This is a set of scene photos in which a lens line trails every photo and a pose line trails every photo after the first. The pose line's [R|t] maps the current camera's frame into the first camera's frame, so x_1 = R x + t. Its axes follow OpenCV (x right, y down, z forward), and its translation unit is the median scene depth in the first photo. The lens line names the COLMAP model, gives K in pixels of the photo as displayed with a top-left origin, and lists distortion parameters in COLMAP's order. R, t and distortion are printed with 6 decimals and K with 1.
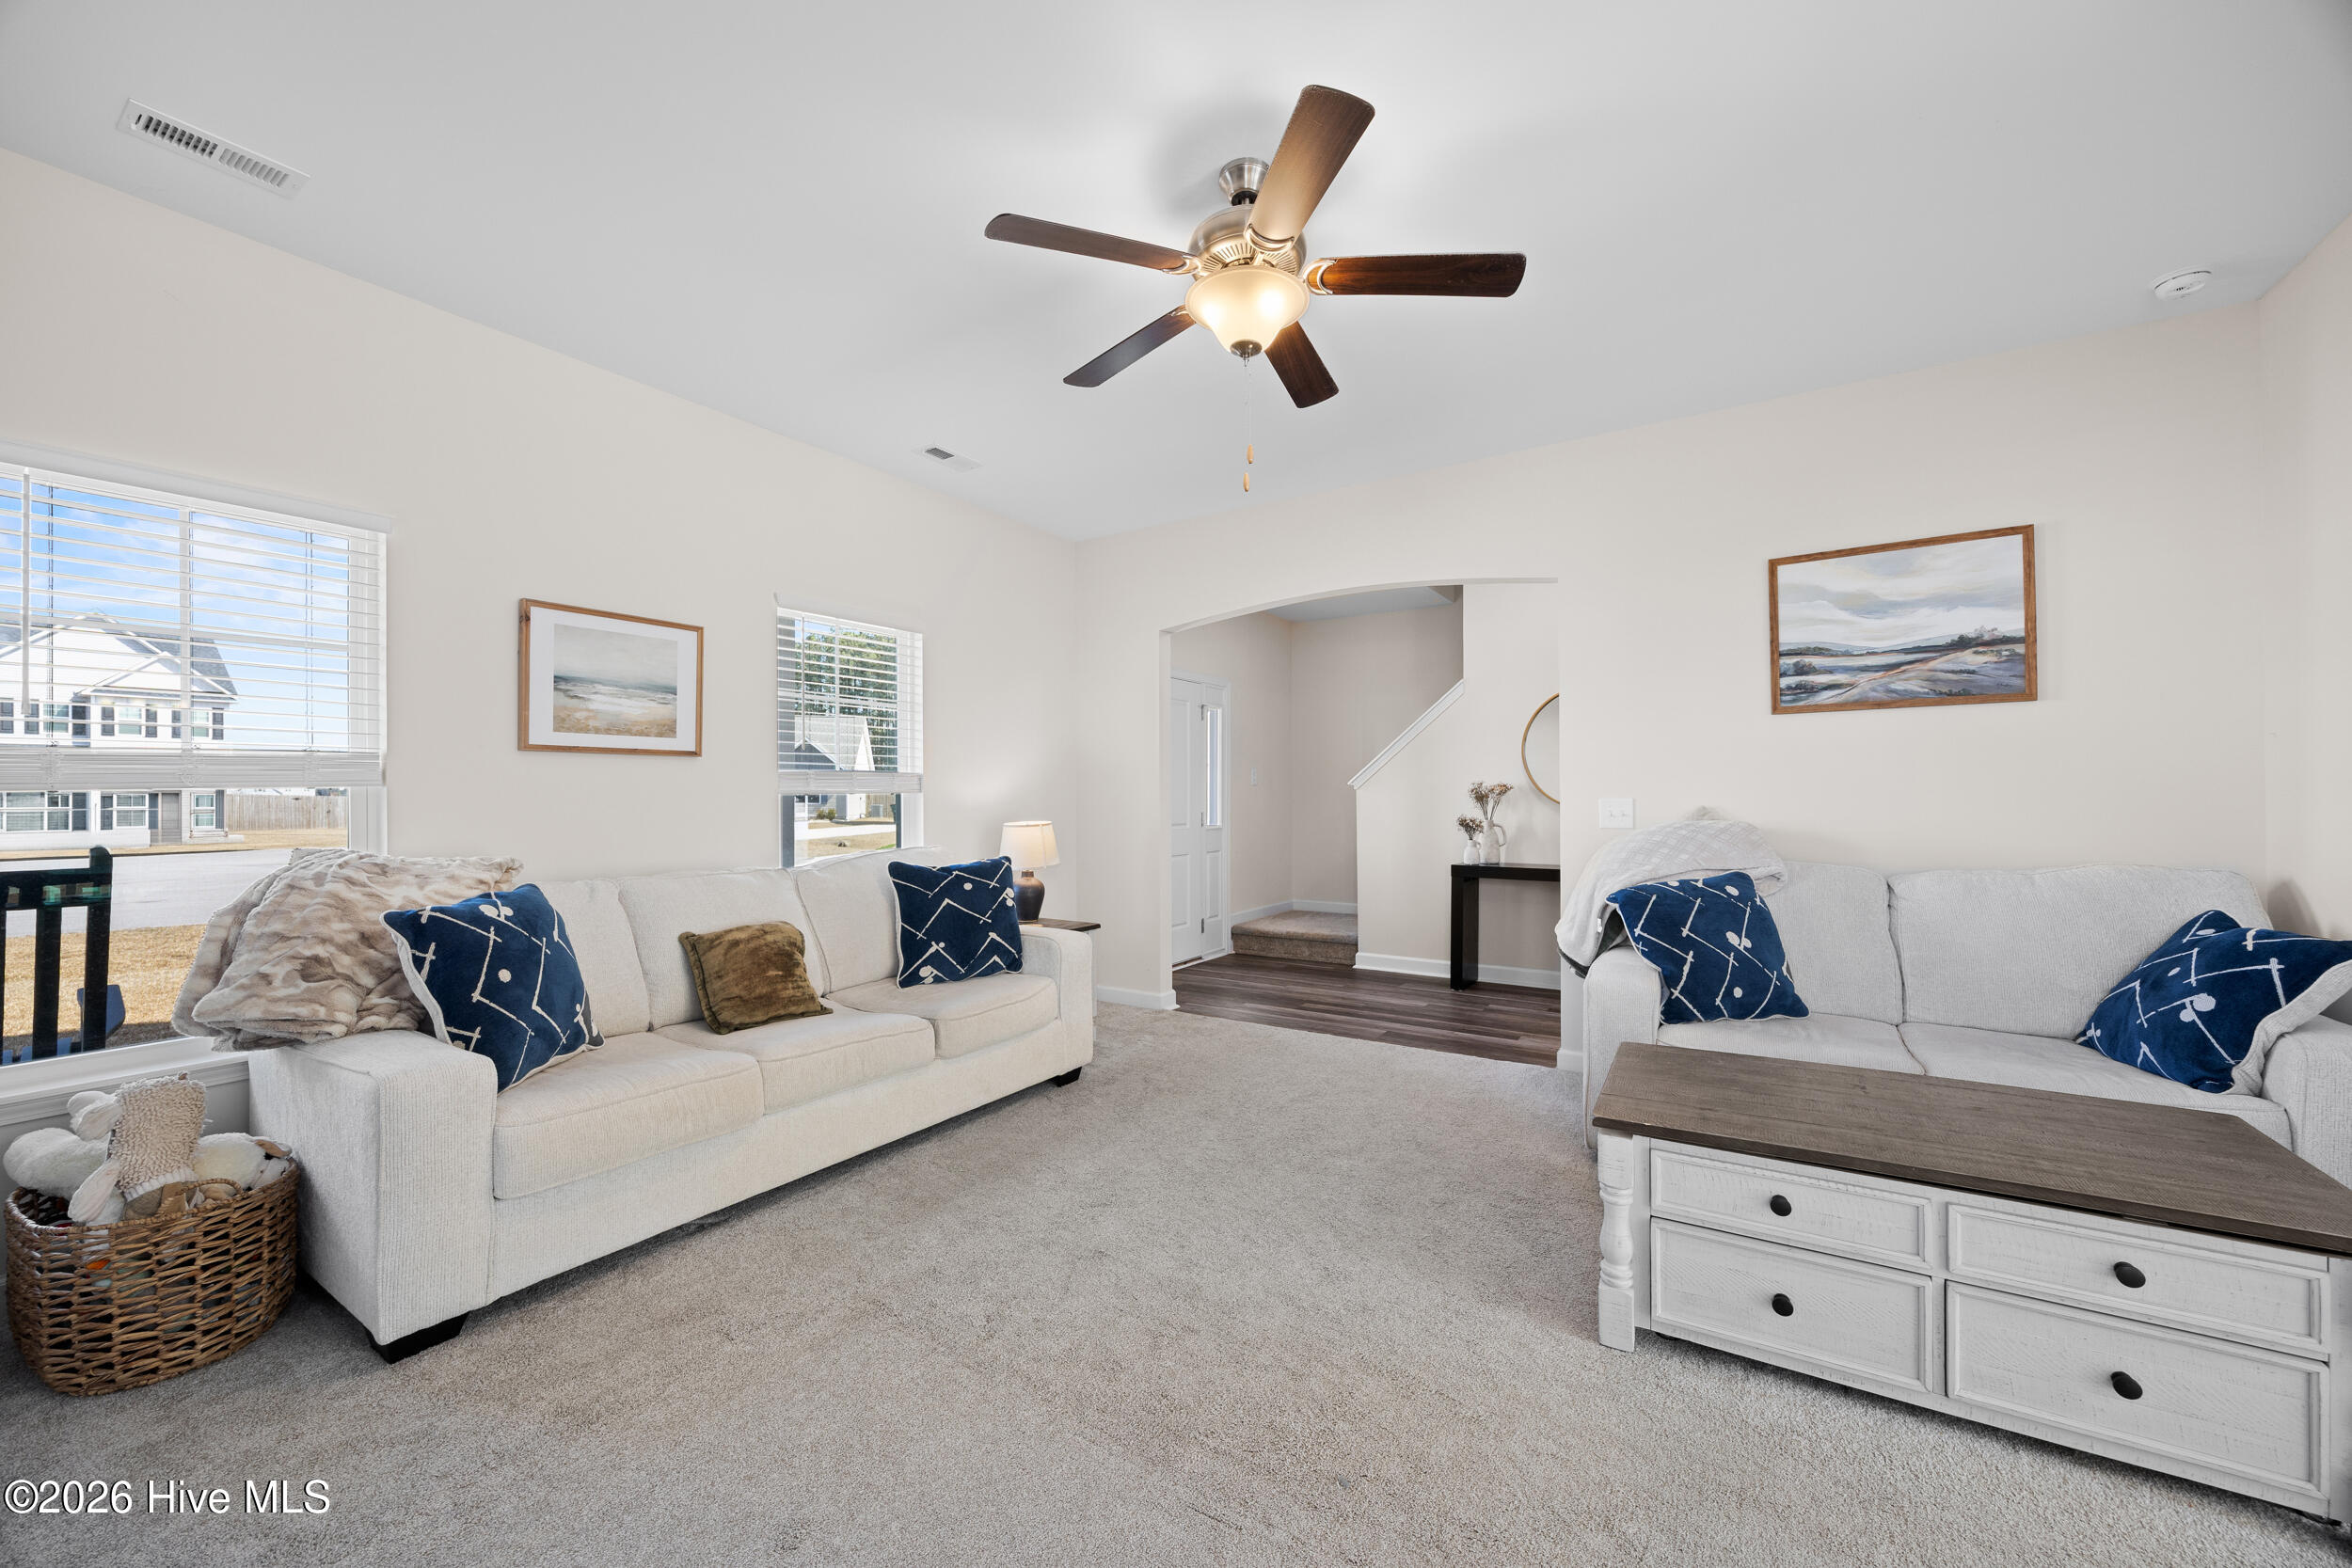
lens RADIAL K [[895.0, 0, 1161.5], [0, 895.0, 796.9], [0, 0, 1]] dist [-0.004592, 0.000113]
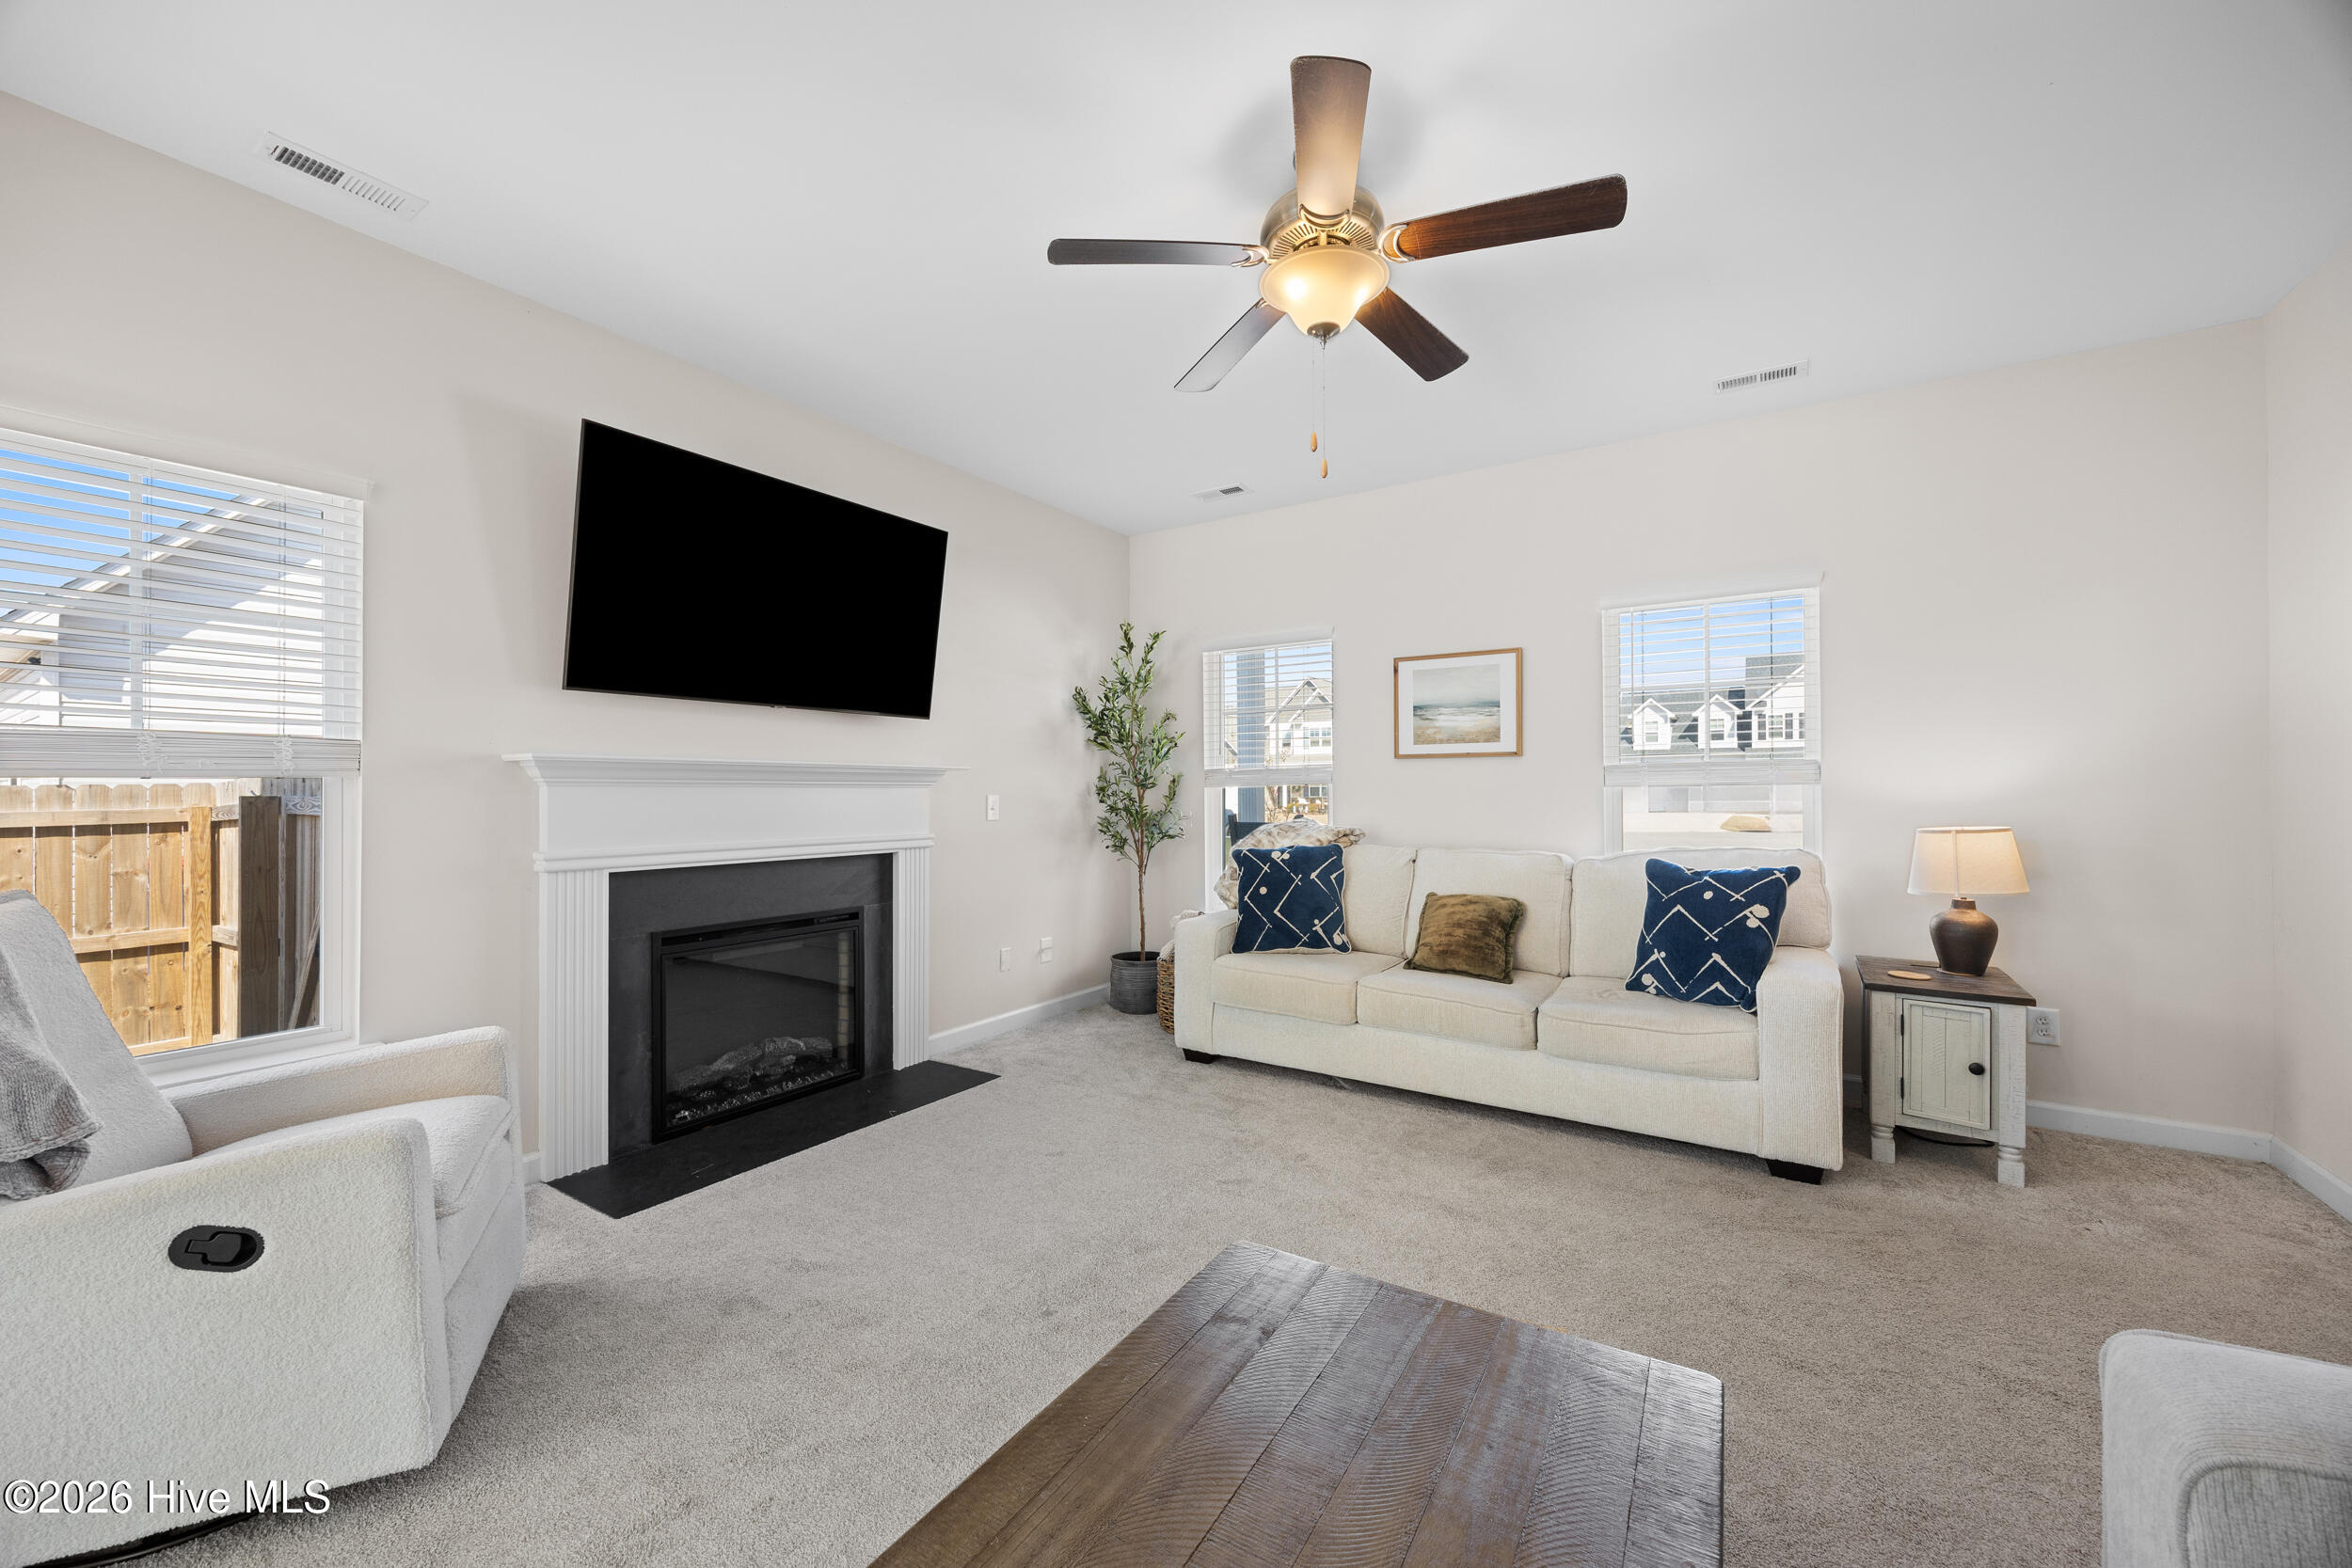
lens RADIAL K [[895.0, 0, 1165.6], [0, 895.0, 788.5], [0, 0, 1]] dist [-0.004592, 0.000113]
pose [[-0.005085, 0.001213, -0.999986, 0.703212], [0.003046, 0.999995, 0.001198, -0.004254], [0.999982, -0.003040, -0.005089, 0.543388]]
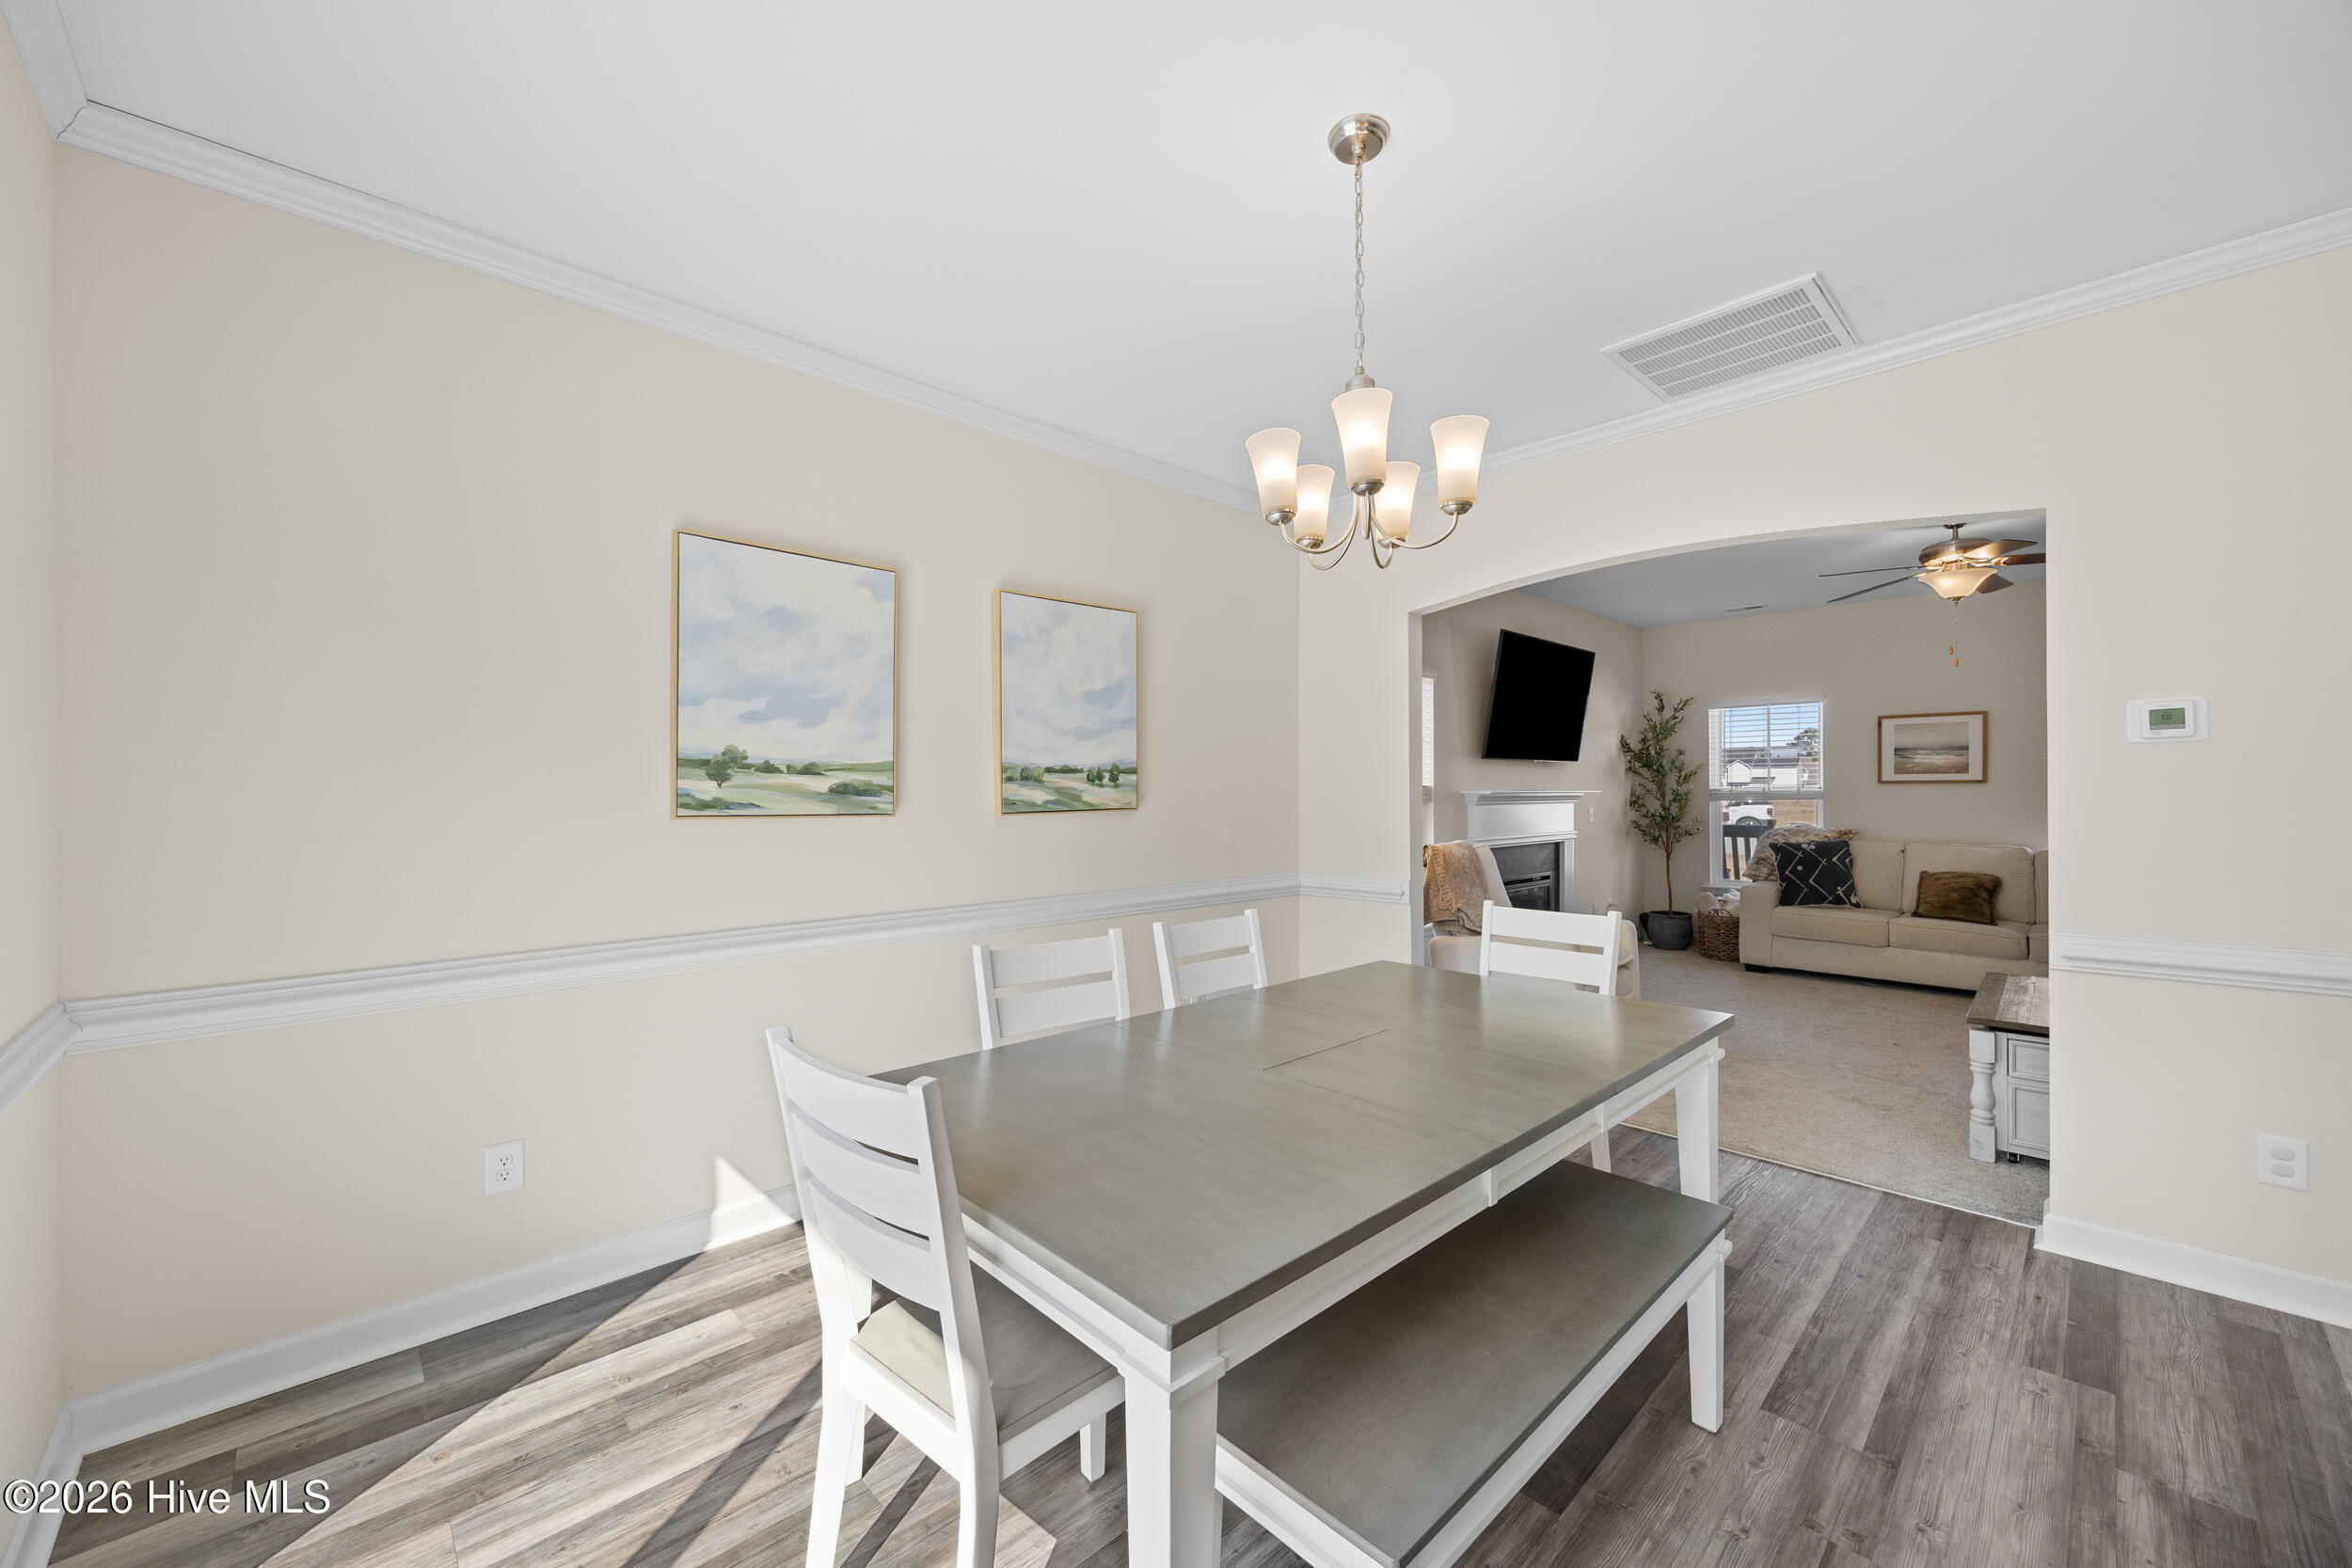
lens RADIAL K [[895.0, 0, 1161.0], [0, 895.0, 792.2], [0, 0, 1]] dist [-0.004592, 0.000113]
pose [[-0.235336, 0.005870, -0.971896, 1.681211], [0.005387, 0.999974, 0.004735, -0.044387], [0.971899, -0.004122, -0.235361, -0.208319]]
